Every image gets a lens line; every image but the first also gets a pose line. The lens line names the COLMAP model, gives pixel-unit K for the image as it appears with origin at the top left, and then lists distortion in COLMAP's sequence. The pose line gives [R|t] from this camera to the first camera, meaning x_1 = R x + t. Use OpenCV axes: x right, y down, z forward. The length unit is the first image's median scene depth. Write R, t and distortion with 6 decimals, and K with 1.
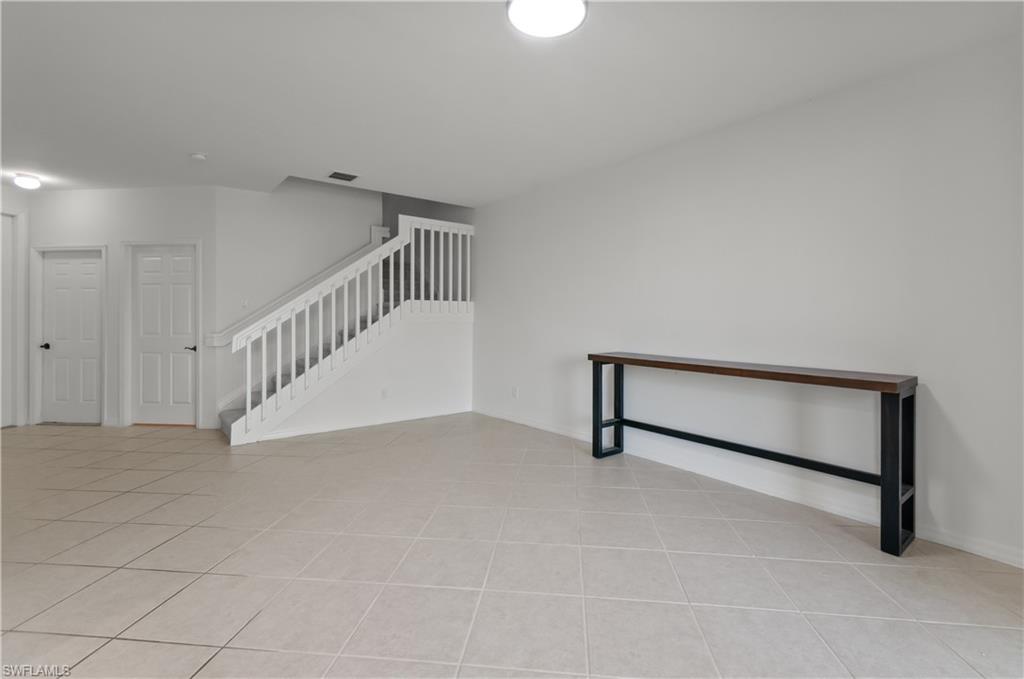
lens RADIAL K [[461.9, 0, 523.5], [0, 461.9, 321.9], [0, 0, 1]] dist [0.004029, -0.001041]
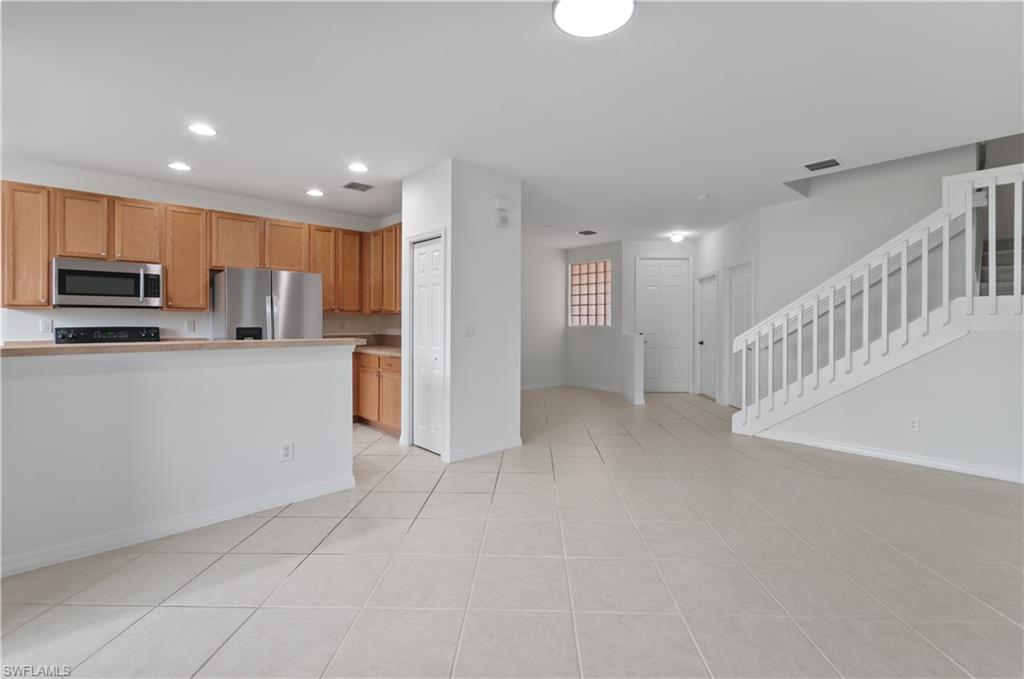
lens RADIAL K [[461.9, 0, 513.0], [0, 461.9, 323.2], [0, 0, 1]] dist [0.004029, -0.001041]
pose [[0.055319, -0.002917, -0.998464, 0.429603], [-0.010428, 0.999940, -0.003500, 0.000901], [0.998414, 0.010605, 0.055285, 0.324622]]
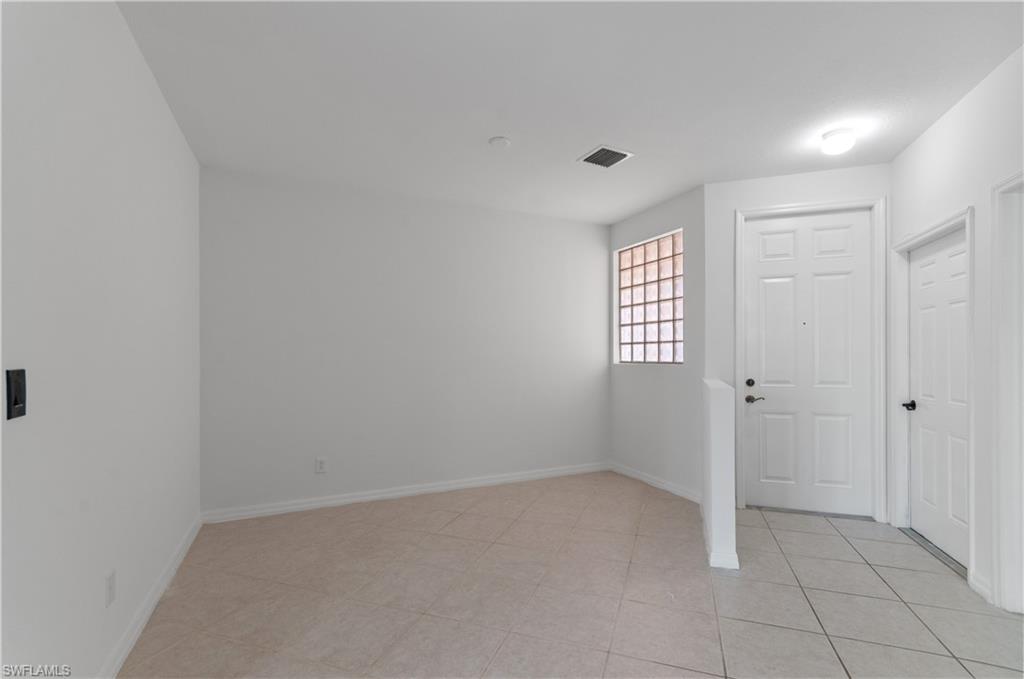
lens RADIAL K [[461.9, 0, 496.6], [0, 461.9, 355.9], [0, 0, 1]] dist [0.004029, -0.001041]
pose [[-0.258118, -0.000648, -0.966113, -0.311774], [-0.006718, 0.999977, 0.001124, -0.009554], [0.966090, 0.006781, -0.258116, 0.651632]]
